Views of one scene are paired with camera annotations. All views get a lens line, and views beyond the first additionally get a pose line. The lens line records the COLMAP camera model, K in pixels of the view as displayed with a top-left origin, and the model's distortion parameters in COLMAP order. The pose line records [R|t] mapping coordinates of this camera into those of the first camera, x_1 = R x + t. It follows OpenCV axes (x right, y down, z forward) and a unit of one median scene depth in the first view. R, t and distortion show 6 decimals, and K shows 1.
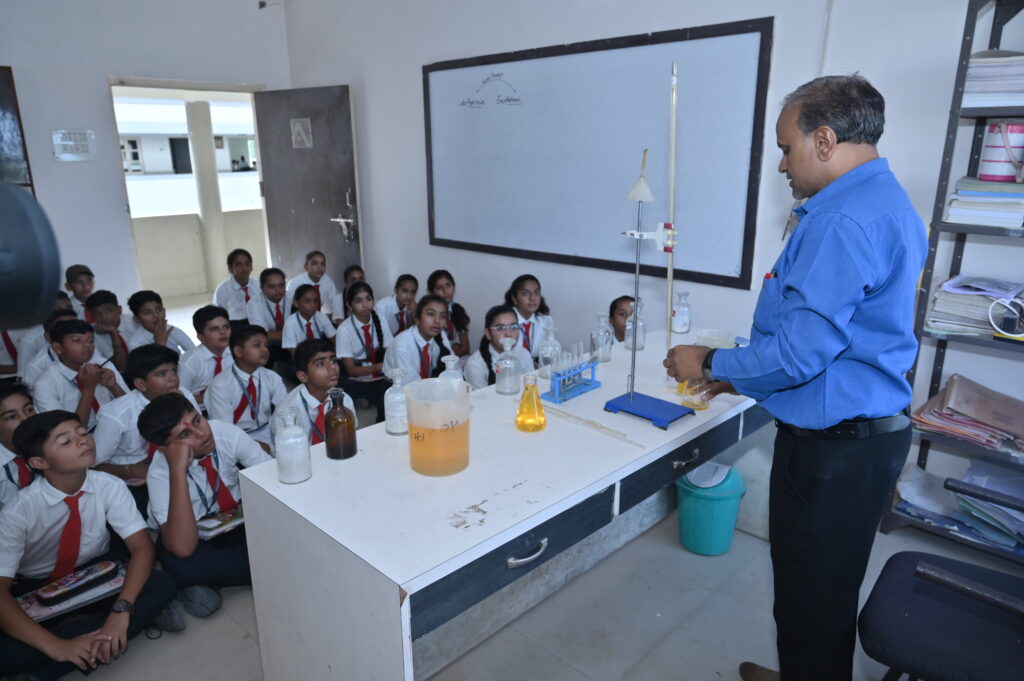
lens RADIAL K [[689.8, 0, 512.0], [0, 689.8, 340.5], [0, 0, 1]] dist [0.002336, 0.000057]
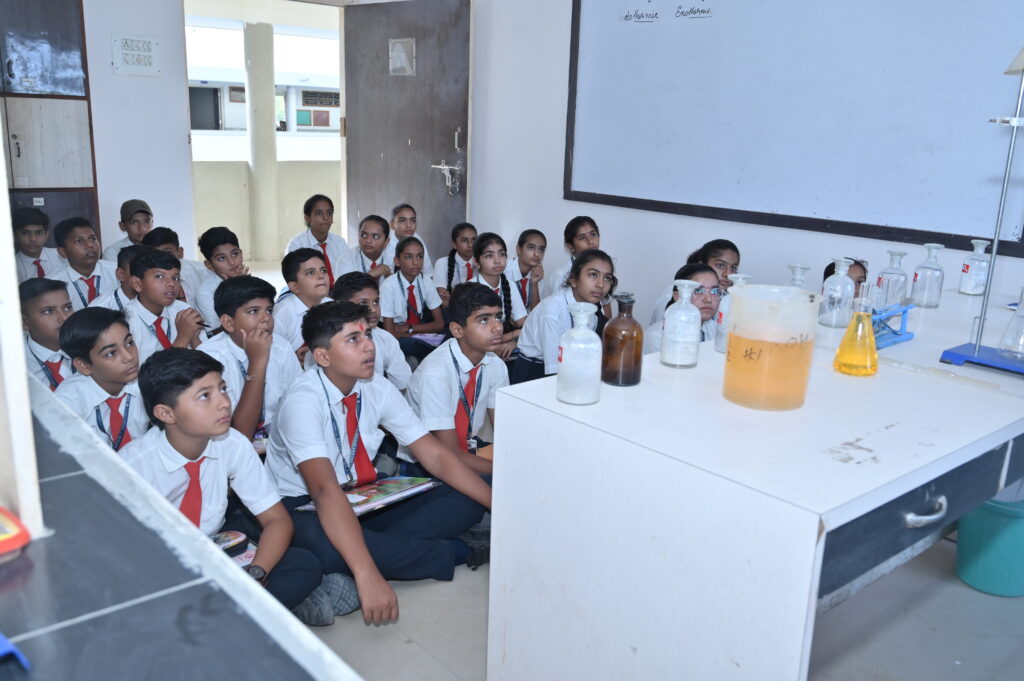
lens RADIAL K [[870.0, 0, 512.0], [0, 870.0, 340.5], [0, 0, 1]] dist [-0.001235, 0.002791]
pose [[0.995848, 0.060342, -0.068160, -0.178991], [-0.062271, 0.997706, -0.026542, 0.090582], [0.066402, 0.030677, 0.997321, 0.029402]]
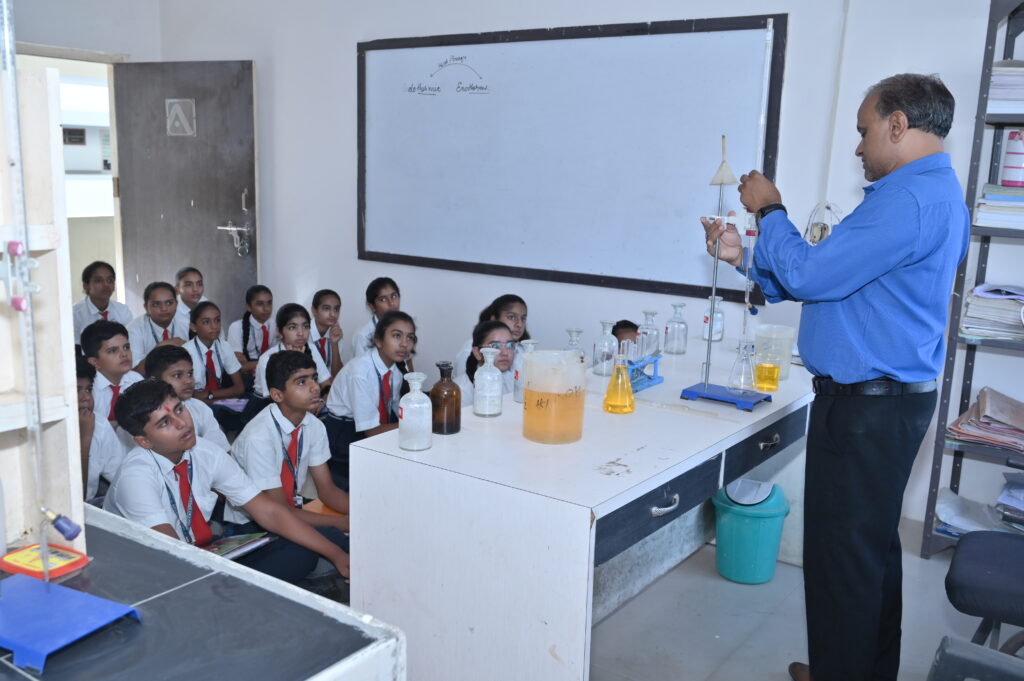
lens RADIAL K [[952.3, 0, 512.0], [0, 952.3, 340.5], [0, 0, 1]] dist [0.004893, 0.000538]
pose [[0.986389, 0.006054, 0.164314, -0.221106], [0.008106, 0.996316, -0.085369, 0.091047], [-0.164226, 0.085539, 0.982707, -0.195278]]
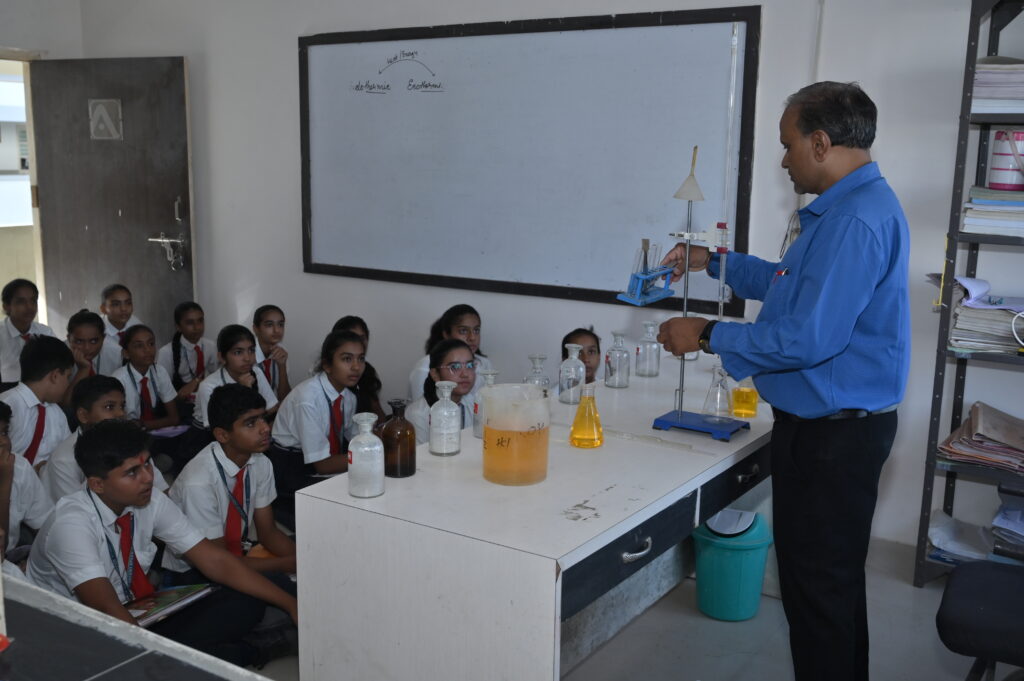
lens RADIAL K [[1037.9, 0, 512.0], [0, 1037.9, 340.5], [0, 0, 1]] dist [0.002688, -0.000359]
pose [[0.980143, -0.013193, 0.197853, -0.216890], [0.031530, 0.995459, -0.089817, 0.070683], [-0.195770, 0.094272, 0.976108, -0.207064]]
